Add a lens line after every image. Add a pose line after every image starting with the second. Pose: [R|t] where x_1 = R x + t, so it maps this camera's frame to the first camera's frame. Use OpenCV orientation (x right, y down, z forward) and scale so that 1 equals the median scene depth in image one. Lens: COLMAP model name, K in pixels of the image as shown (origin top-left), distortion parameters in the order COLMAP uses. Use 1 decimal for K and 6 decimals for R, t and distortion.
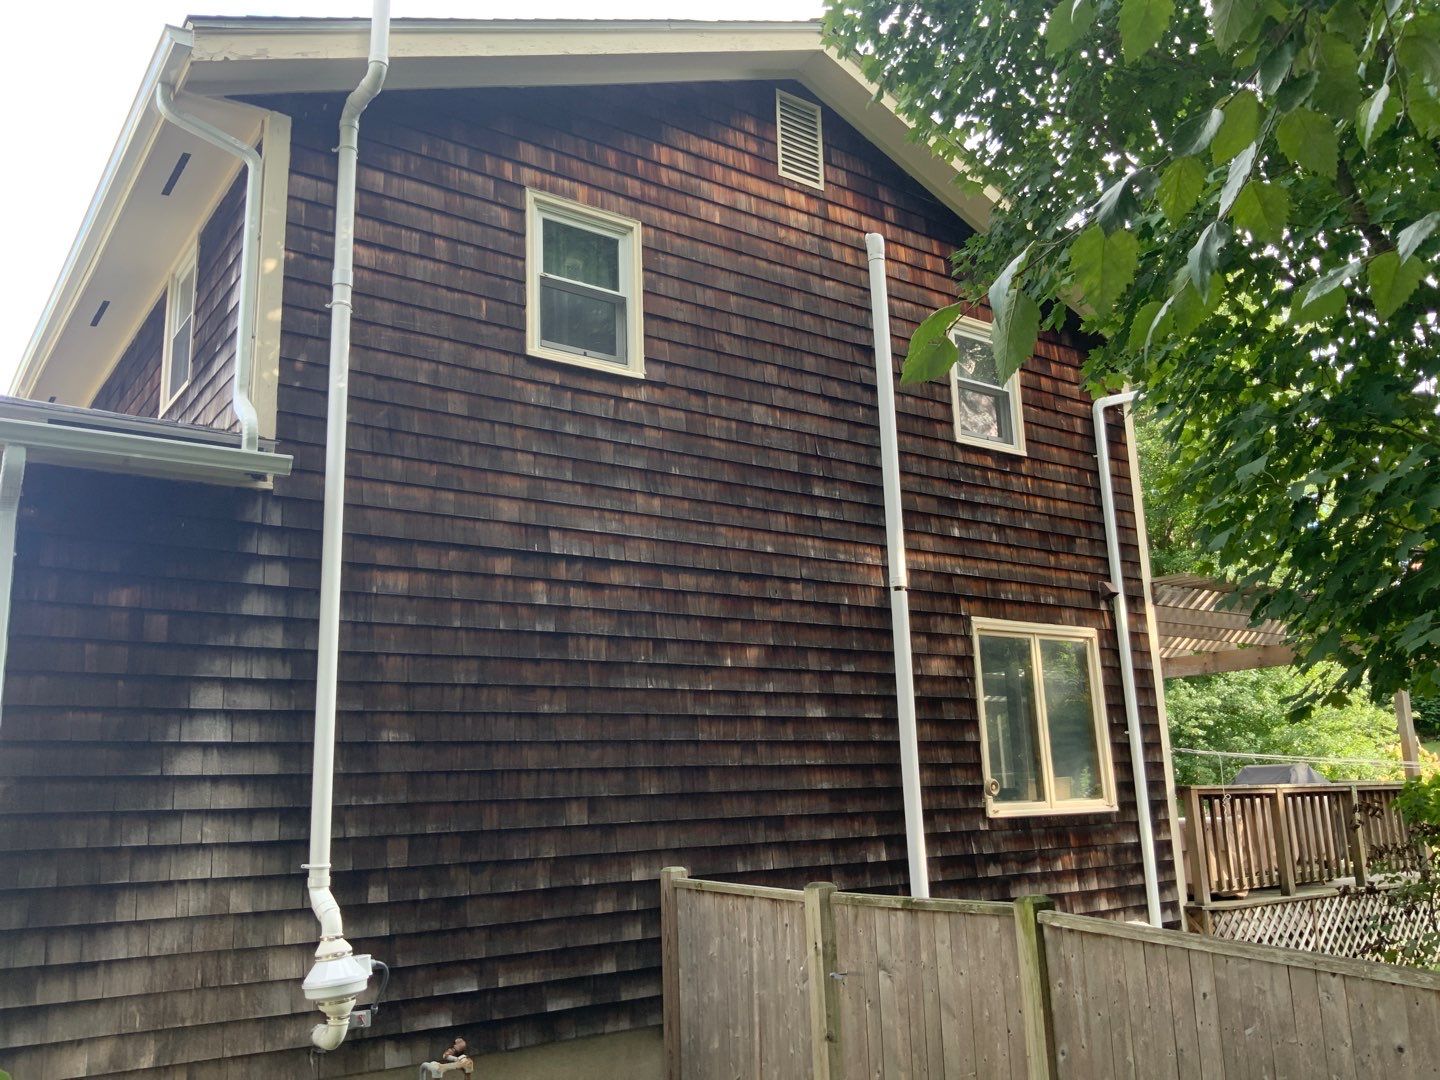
lens RADIAL K [[1201.5, 0, 726.0], [0, 1201.5, 533.4], [0, 0, 1]] dist [0.123859, -0.254229]
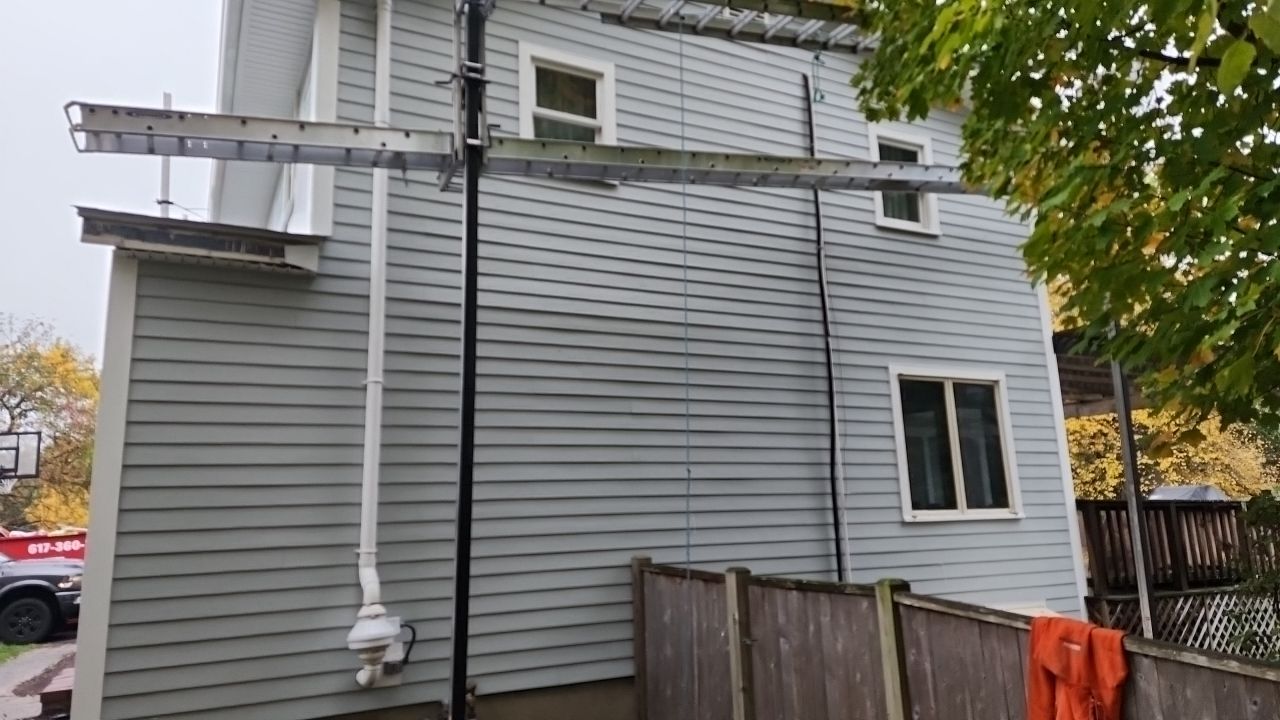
lens RADIAL K [[851.8, 0, 622.8], [0, 851.8, 367.1], [0, 0, 1]] dist [0.124850, -0.138069]
pose [[0.987612, -0.022480, -0.155298, 0.104288], [0.029218, 0.998722, 0.041244, 0.041023], [0.154172, -0.045271, 0.987006, 0.113950]]
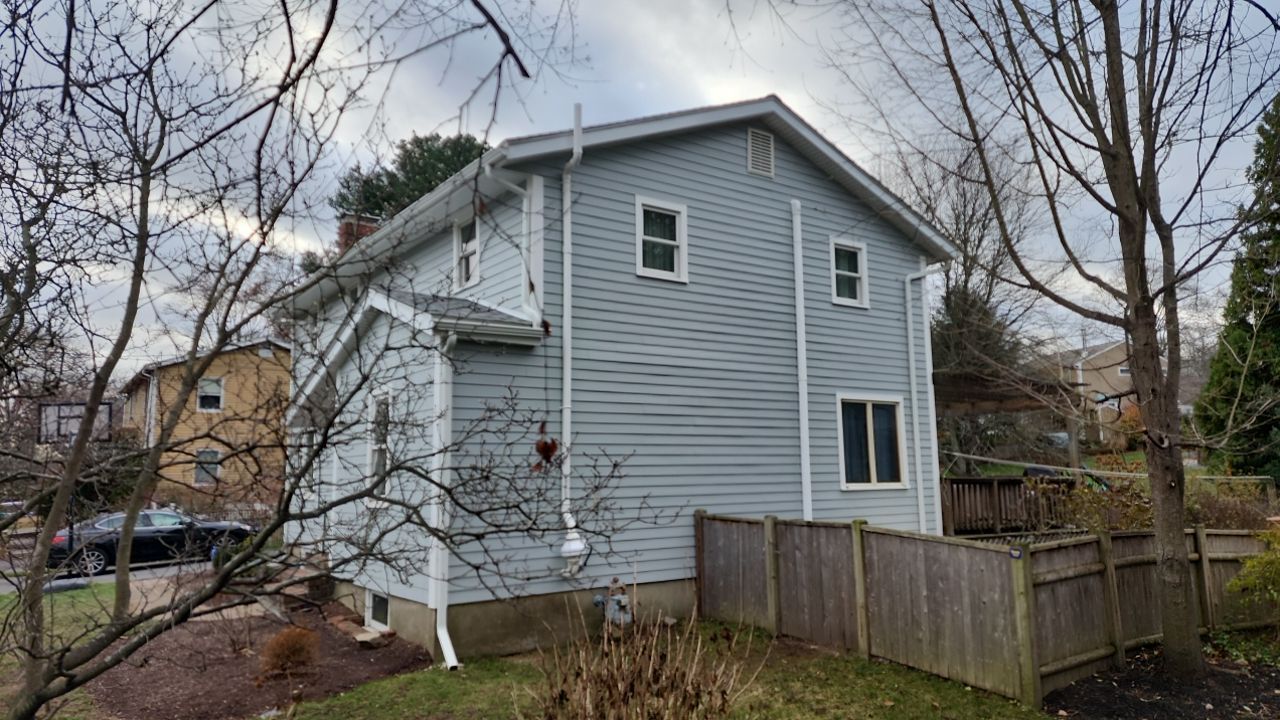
lens RADIAL K [[861.3, 0, 647.8], [0, 861.3, 349.4], [0, 0, 1]] dist [0.099643, -0.100786]
pose [[0.999682, 0.023661, -0.008663, -0.160180], [-0.022958, 0.997007, 0.073826, -0.160344], [0.010384, -0.073603, 0.997234, -0.683637]]
